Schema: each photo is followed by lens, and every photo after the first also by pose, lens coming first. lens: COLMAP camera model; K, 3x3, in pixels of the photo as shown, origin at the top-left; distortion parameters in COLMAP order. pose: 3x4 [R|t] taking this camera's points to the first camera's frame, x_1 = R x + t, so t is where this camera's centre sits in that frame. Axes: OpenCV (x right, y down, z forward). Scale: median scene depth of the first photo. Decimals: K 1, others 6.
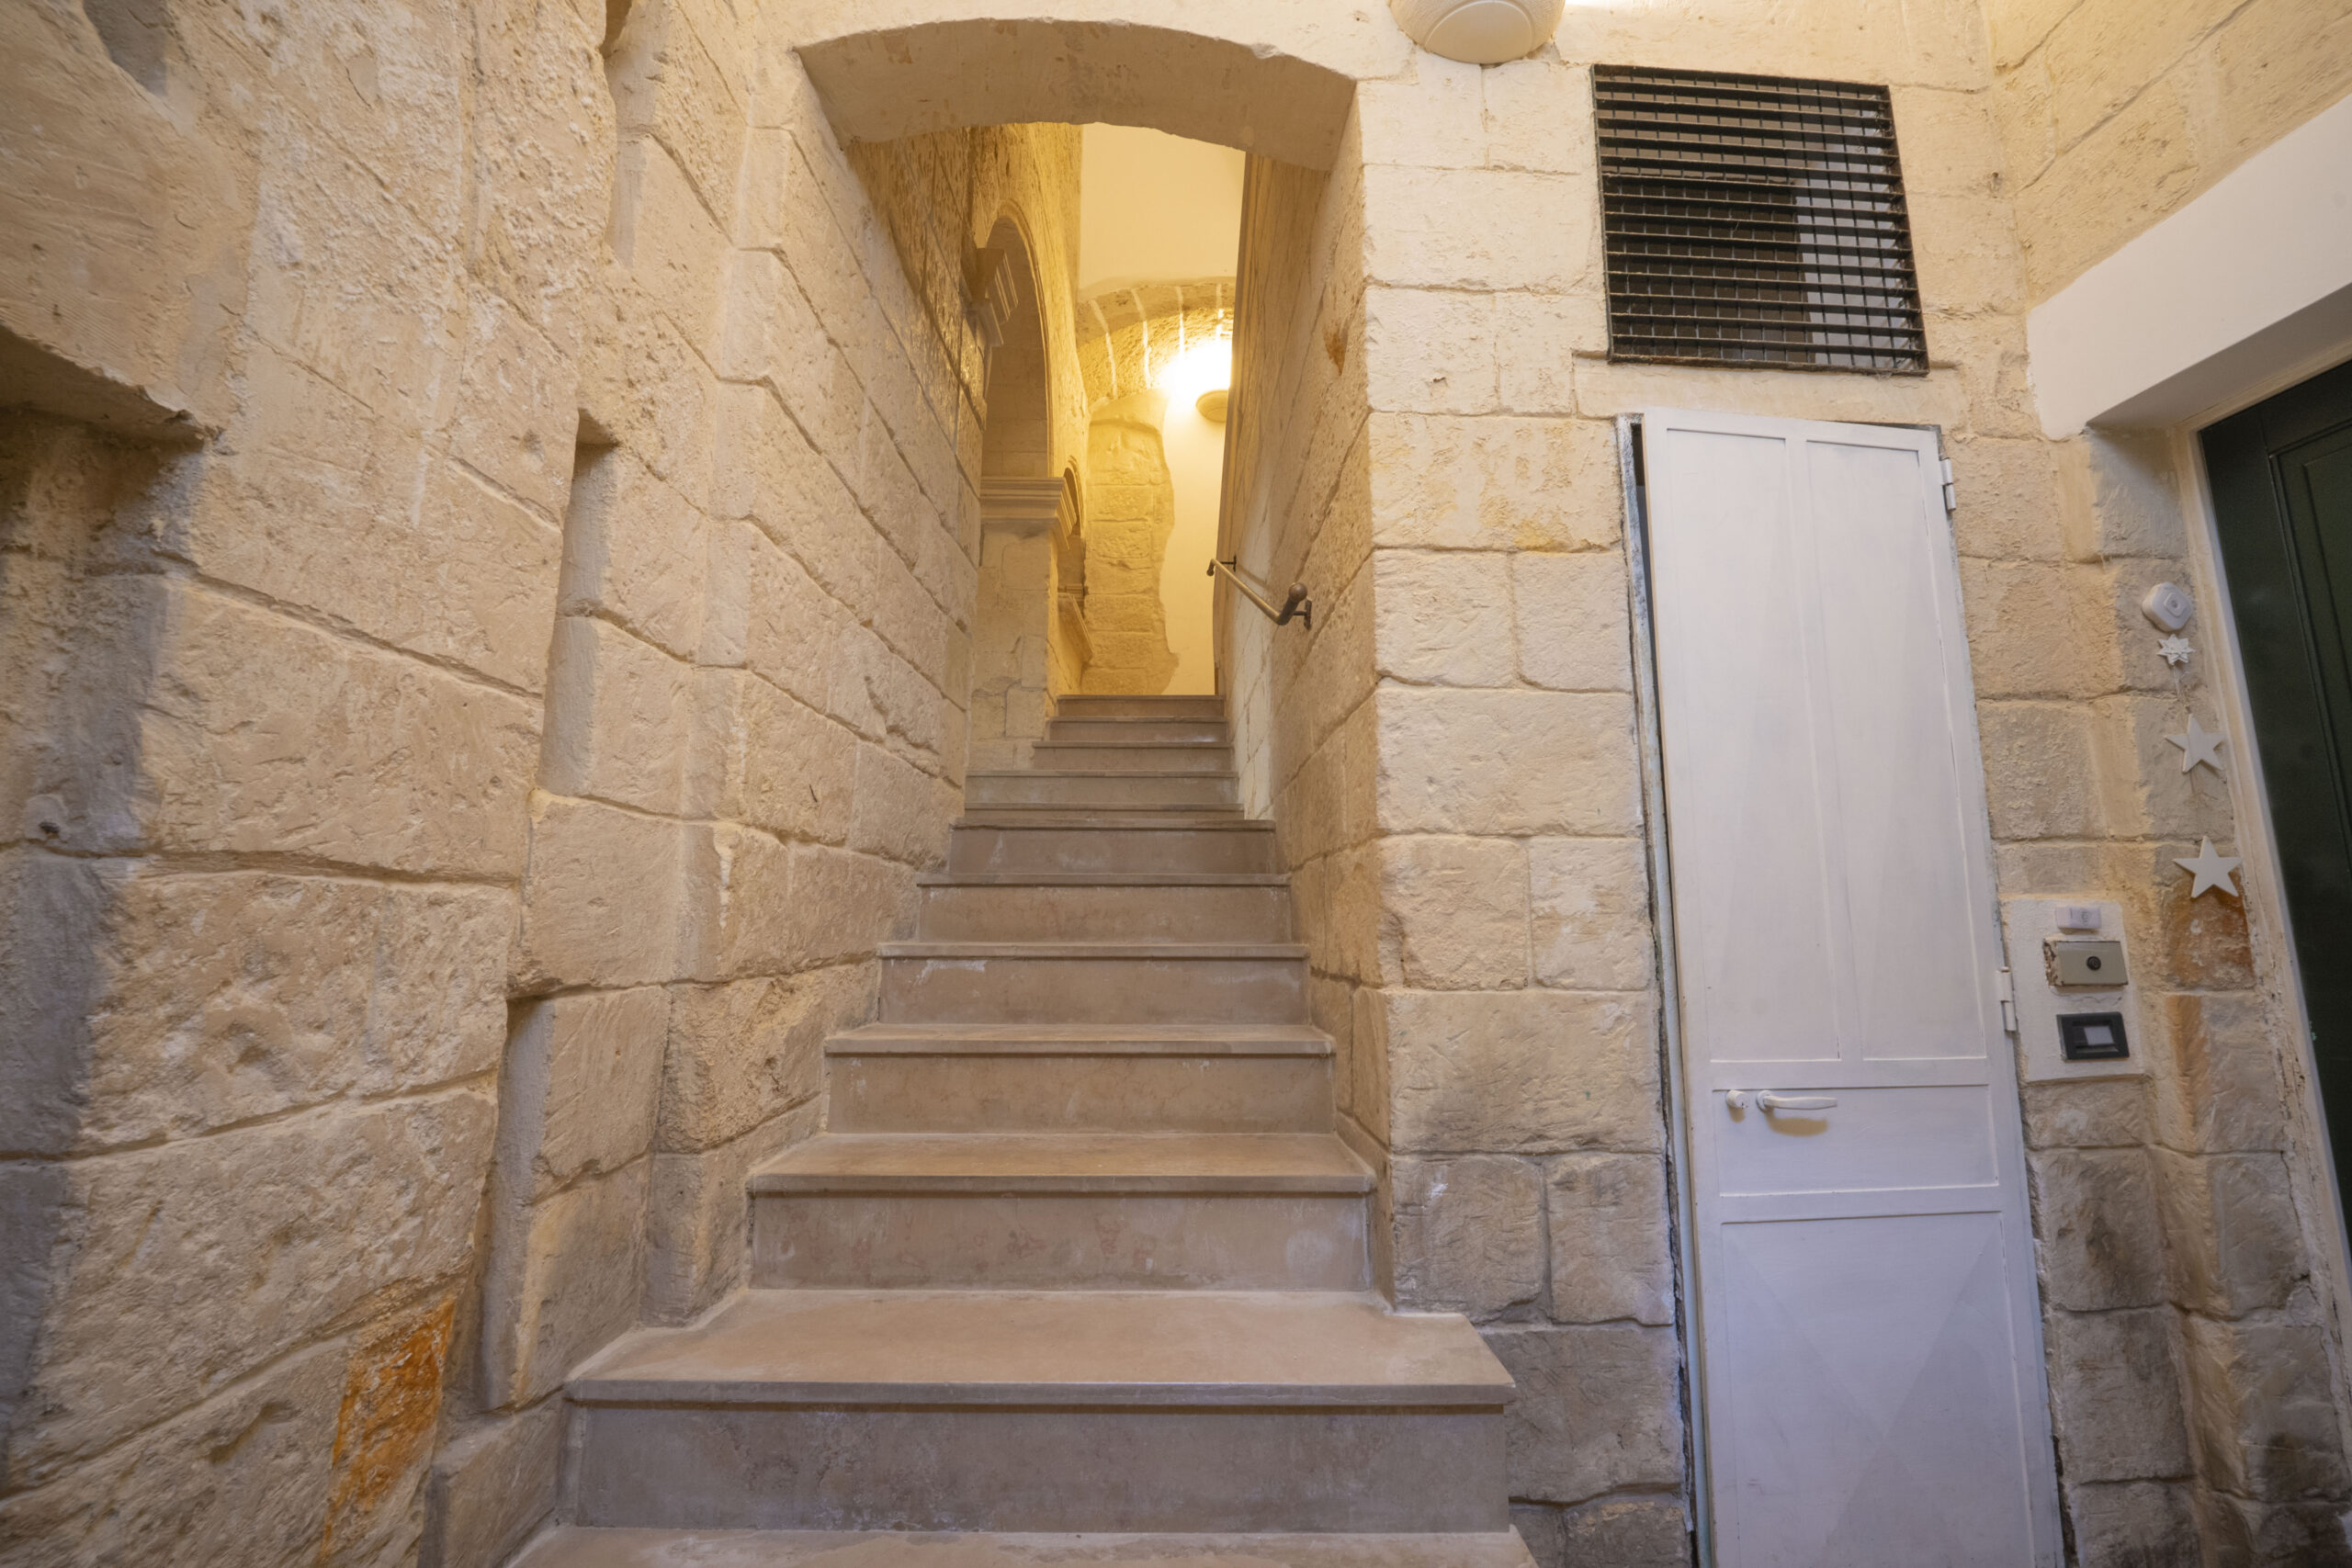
lens RADIAL K [[955.9, 0, 1173.0], [0, 955.9, 775.7], [0, 0, 1]] dist [-0.008248, 0.000091]
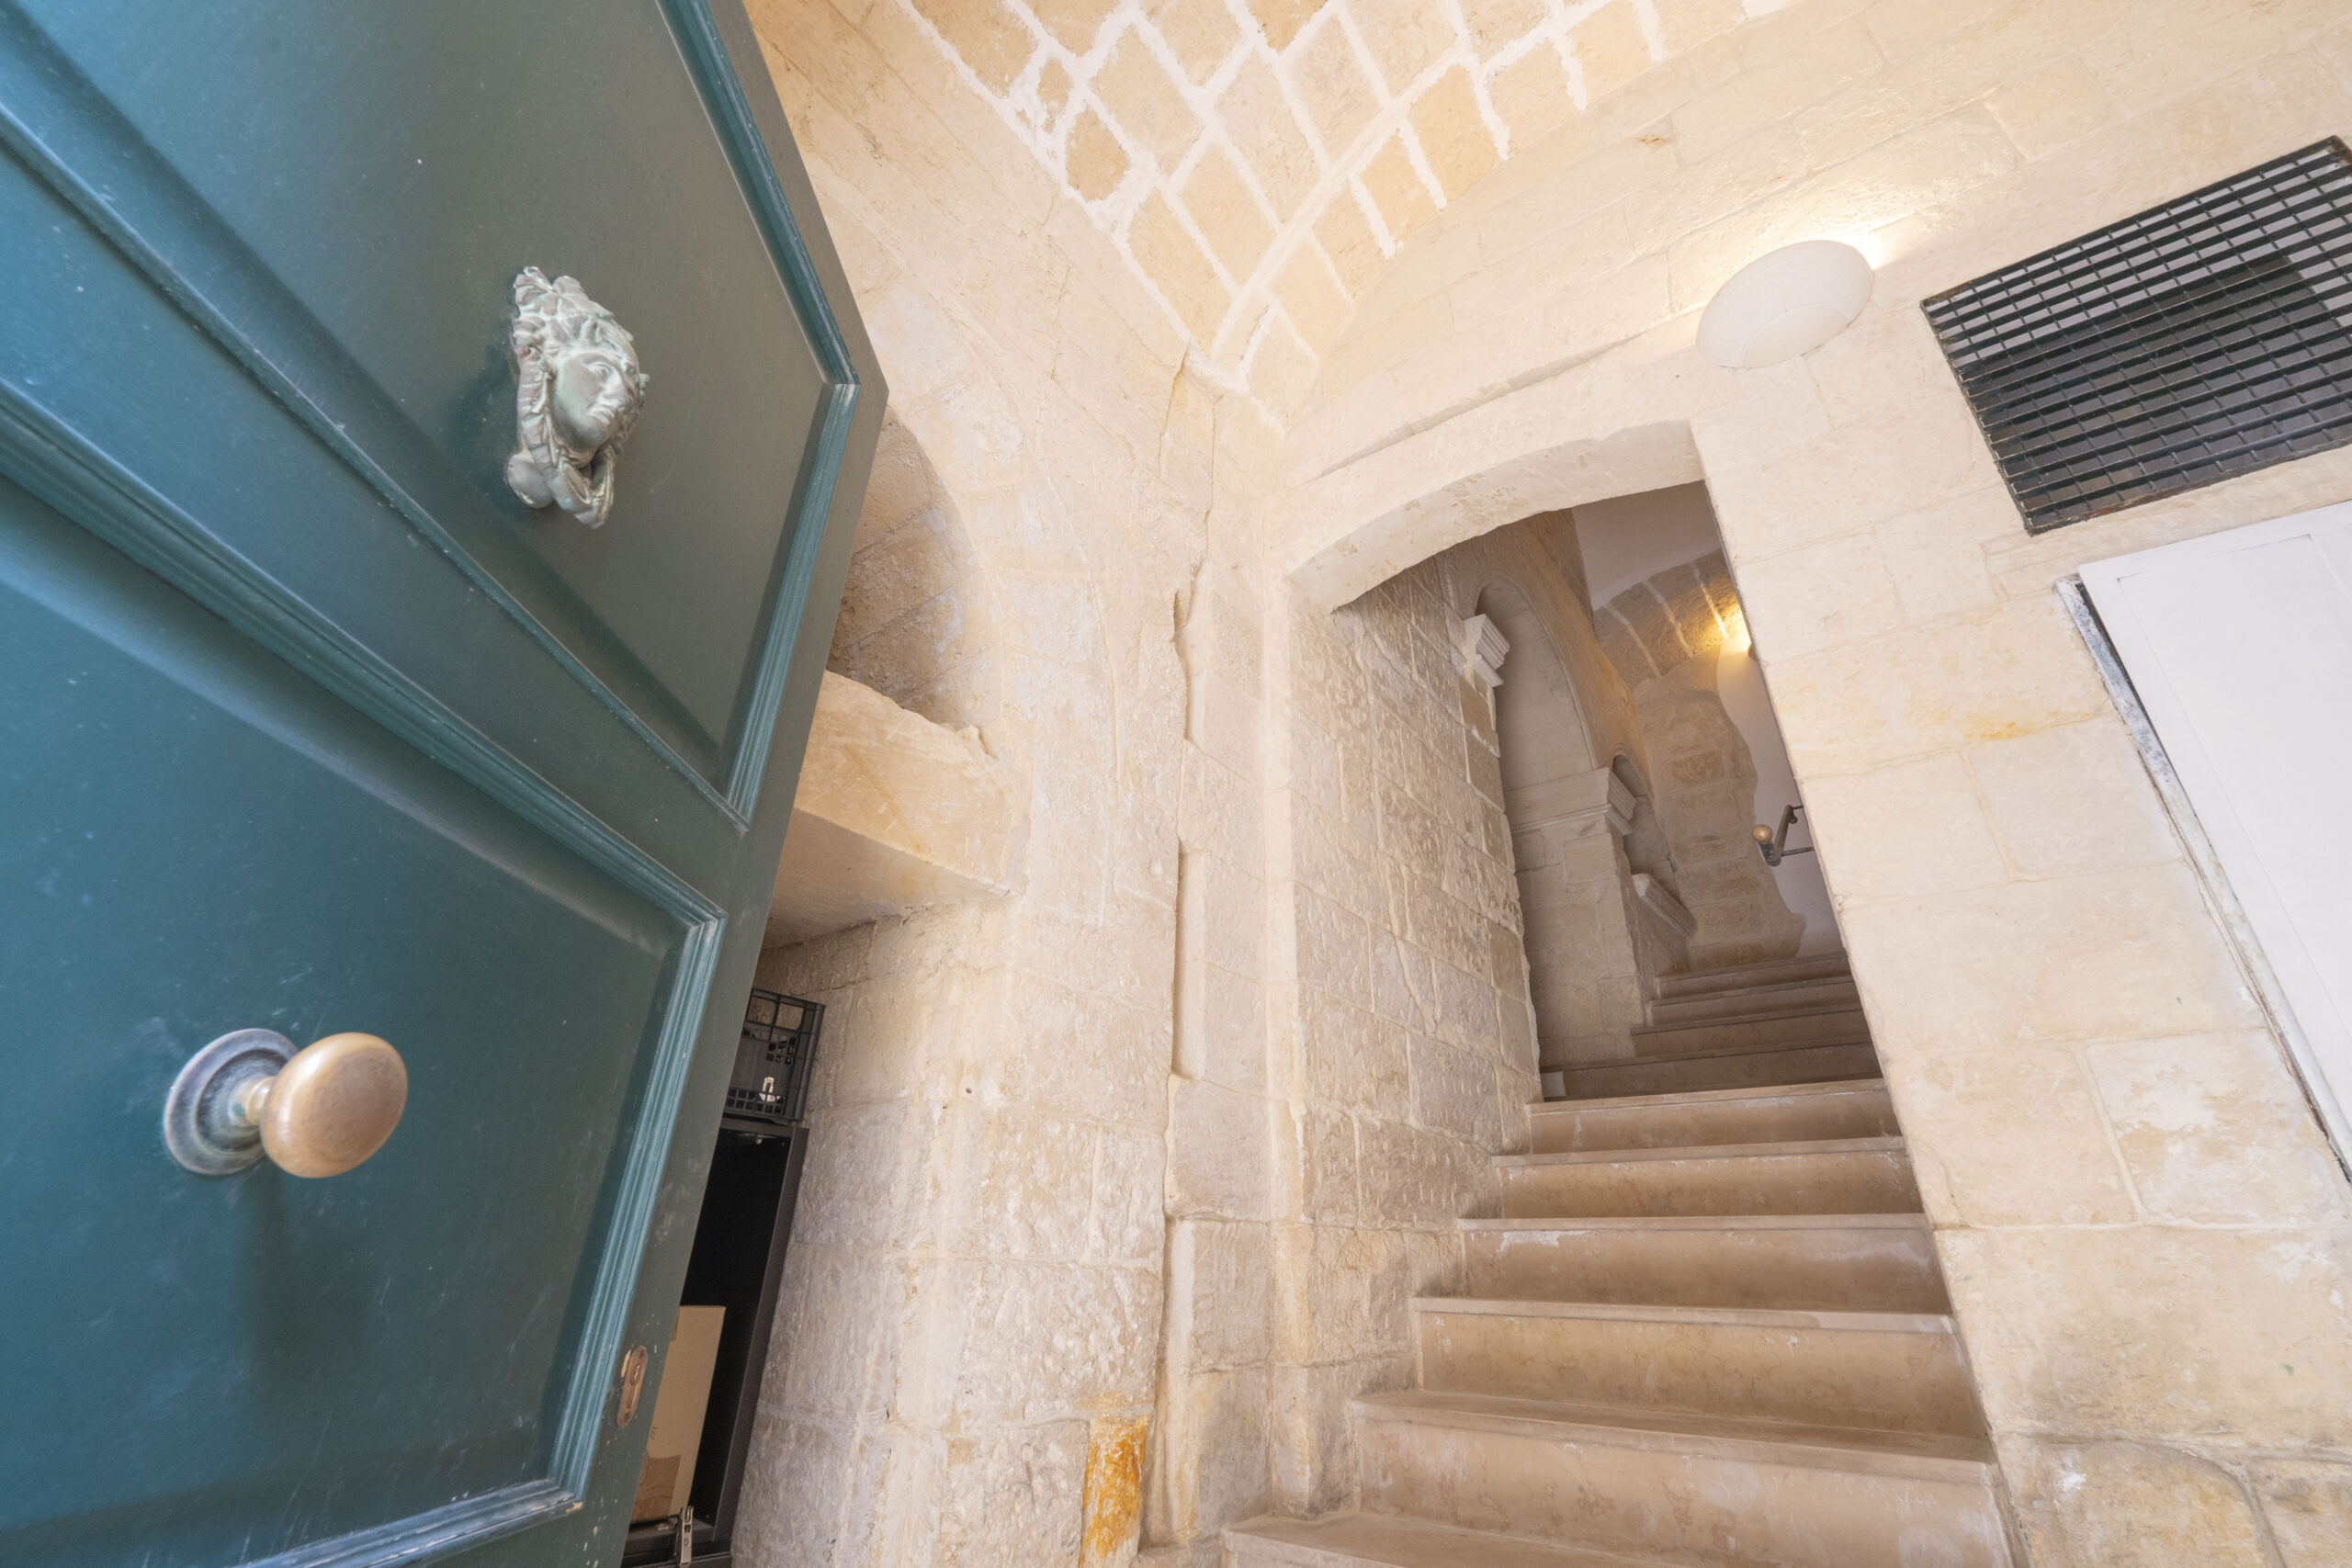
lens RADIAL K [[955.9, 0, 1173.0], [0, 955.9, 775.7], [0, 0, 1]] dist [-0.008248, 0.000091]
pose [[0.787420, -0.268496, -0.554870, 0.269398], [0.072929, 0.934409, -0.348657, 0.081496], [0.612088, 0.234073, 0.755353, -0.246441]]
